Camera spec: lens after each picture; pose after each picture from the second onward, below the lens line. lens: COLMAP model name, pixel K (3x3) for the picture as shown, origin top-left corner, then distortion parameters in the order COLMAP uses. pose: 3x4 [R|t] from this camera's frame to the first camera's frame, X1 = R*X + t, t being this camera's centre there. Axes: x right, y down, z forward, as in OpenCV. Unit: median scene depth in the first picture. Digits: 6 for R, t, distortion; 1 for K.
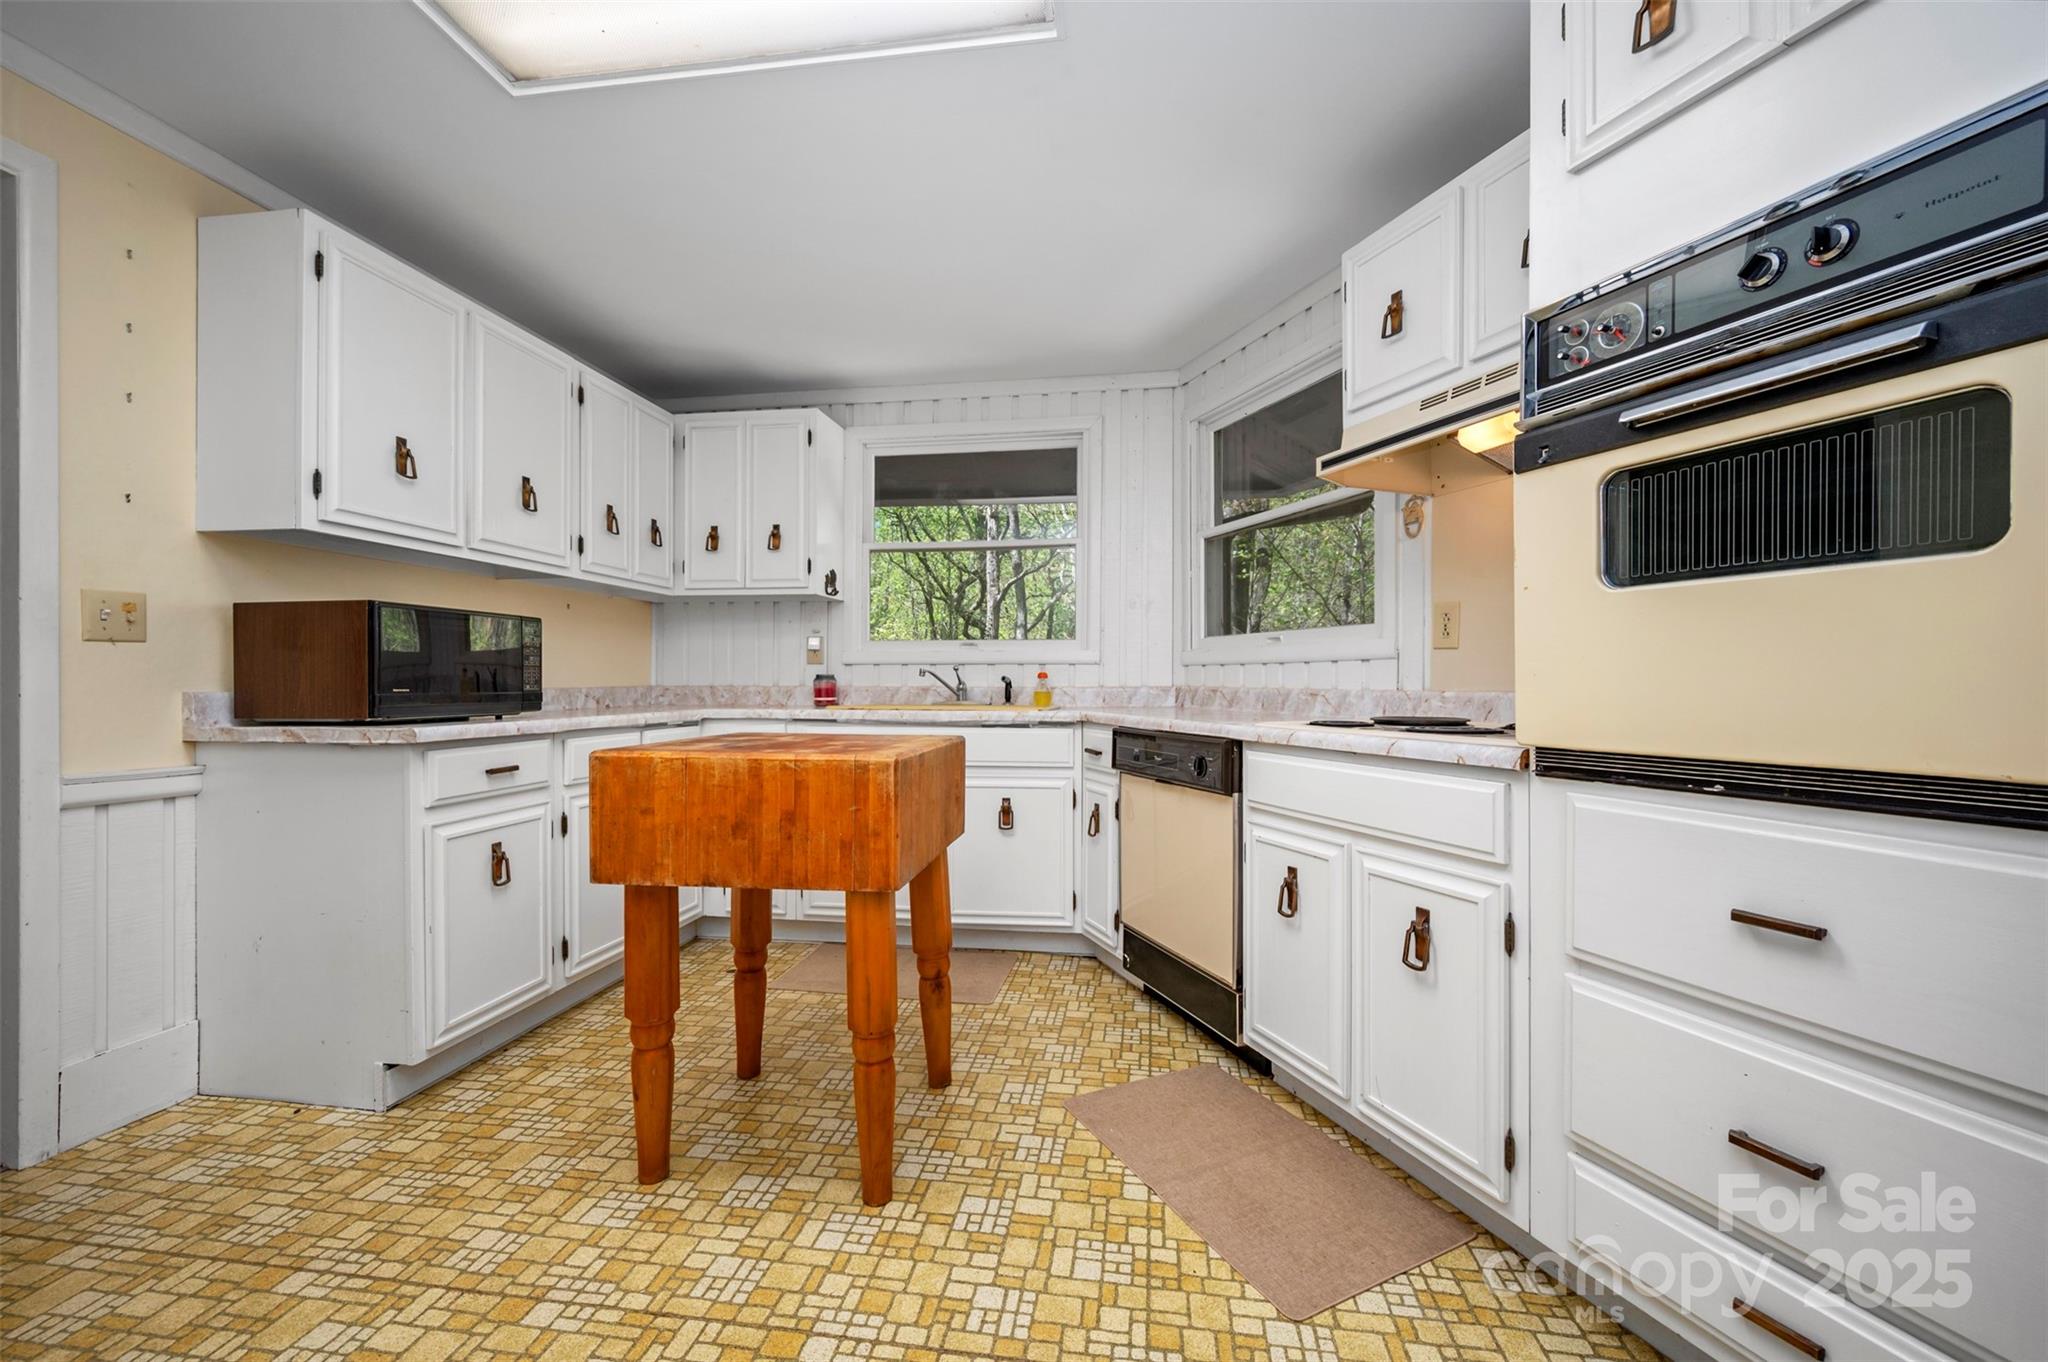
lens RADIAL K [[813.7, 0, 1019.8], [0, 813.7, 685.7], [0, 0, 1]] dist [0.001826, 0.000536]
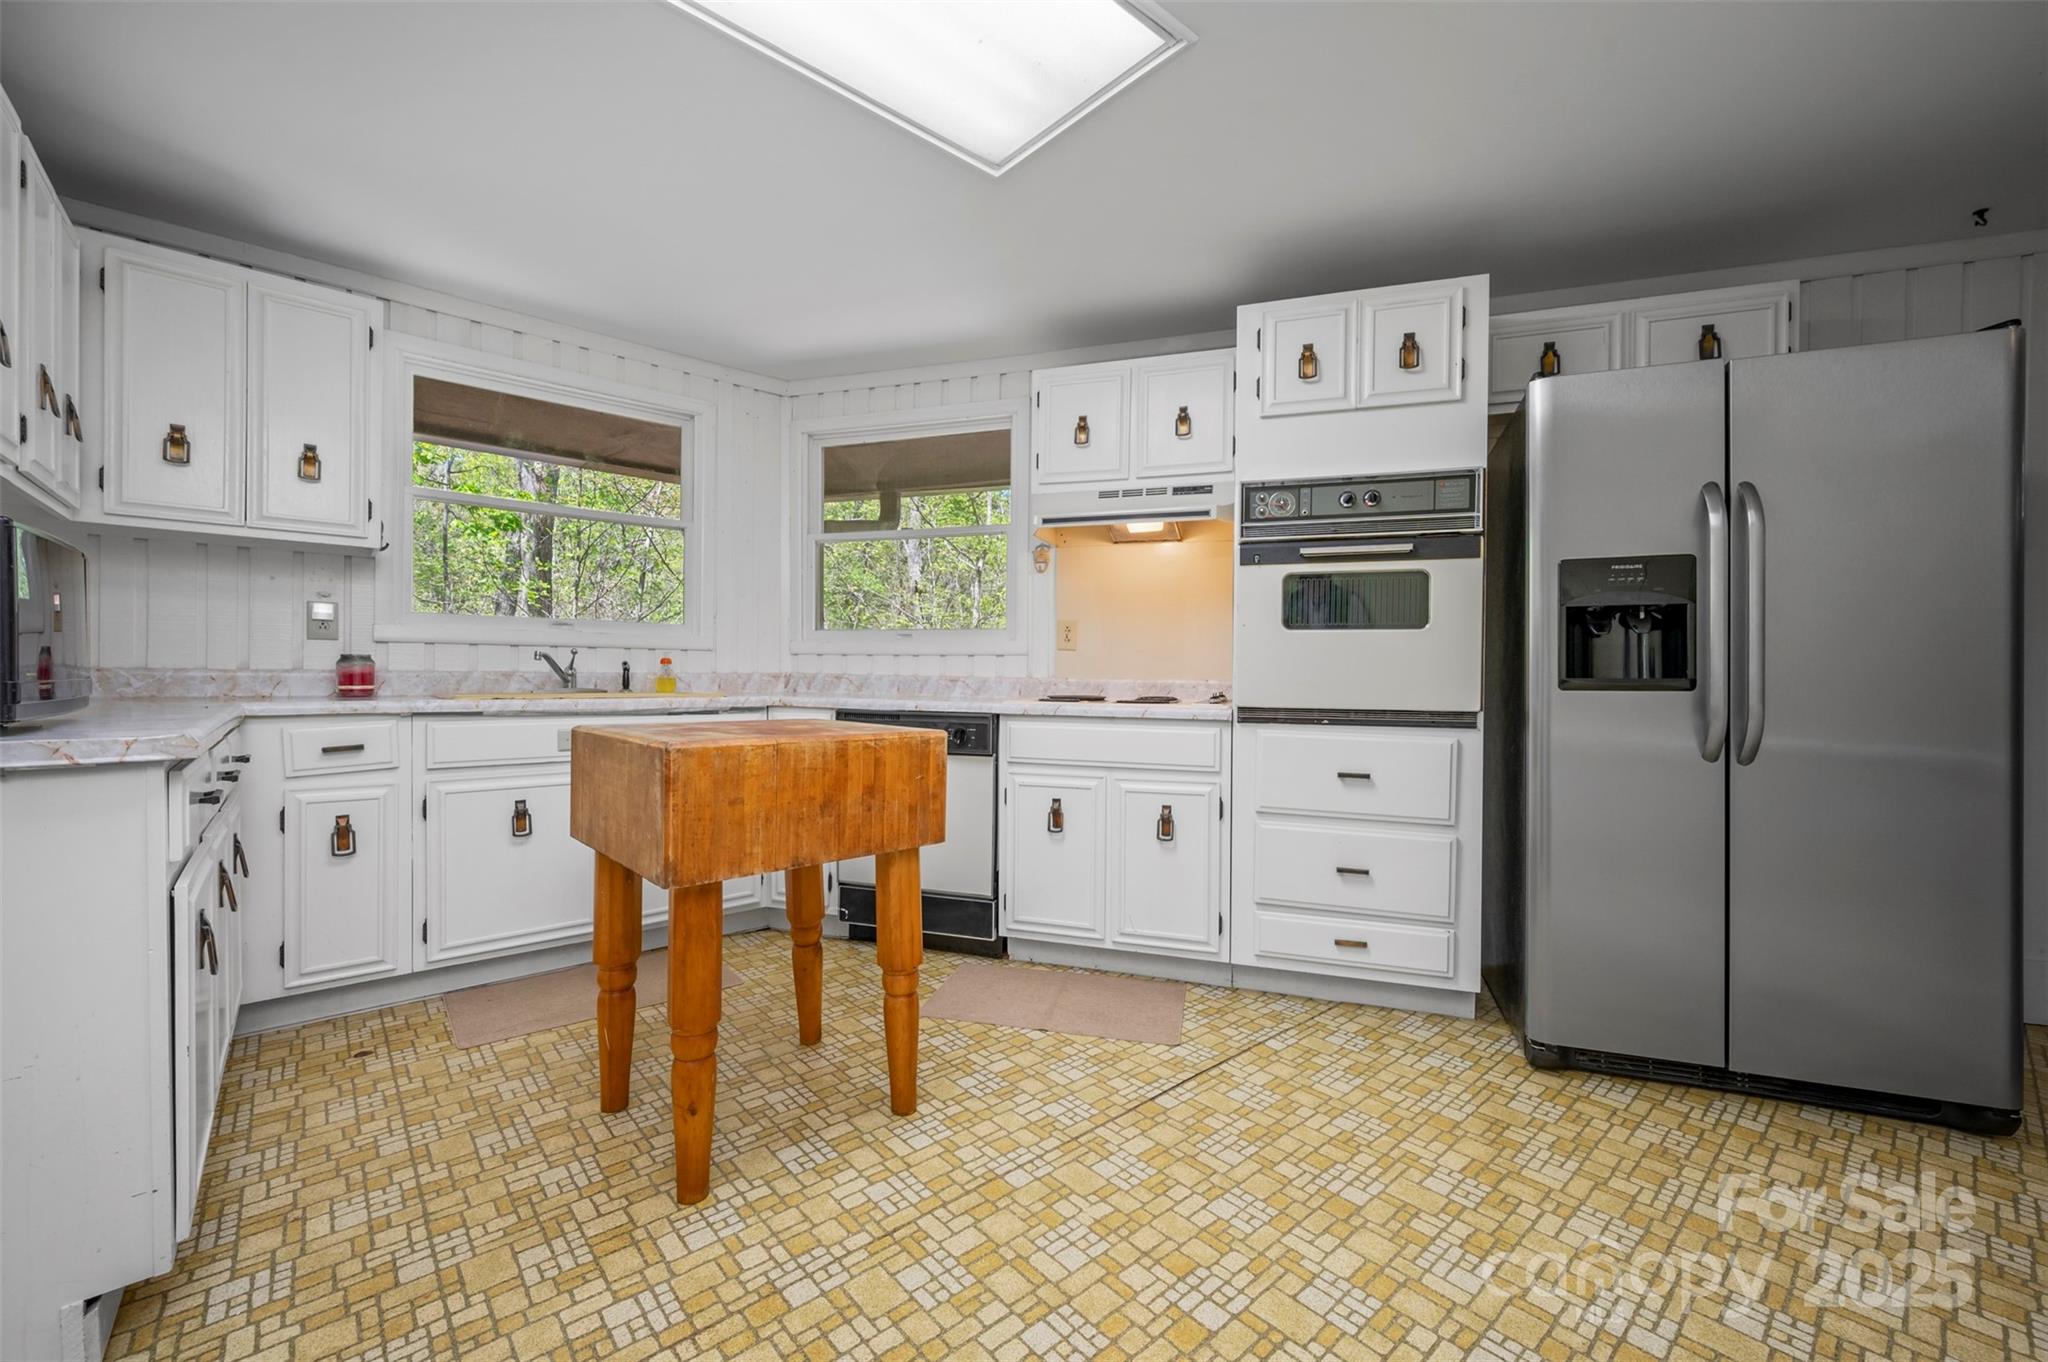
lens RADIAL K [[813.7, 0, 1022.6], [0, 813.7, 682.2], [0, 0, 1]] dist [0.001826, 0.000536]
pose [[0.650571, -0.002433, 0.759441, -0.929883], [-0.006796, 0.999936, 0.009025, 0.001482], [-0.759415, -0.011032, 0.650513, 0.111672]]
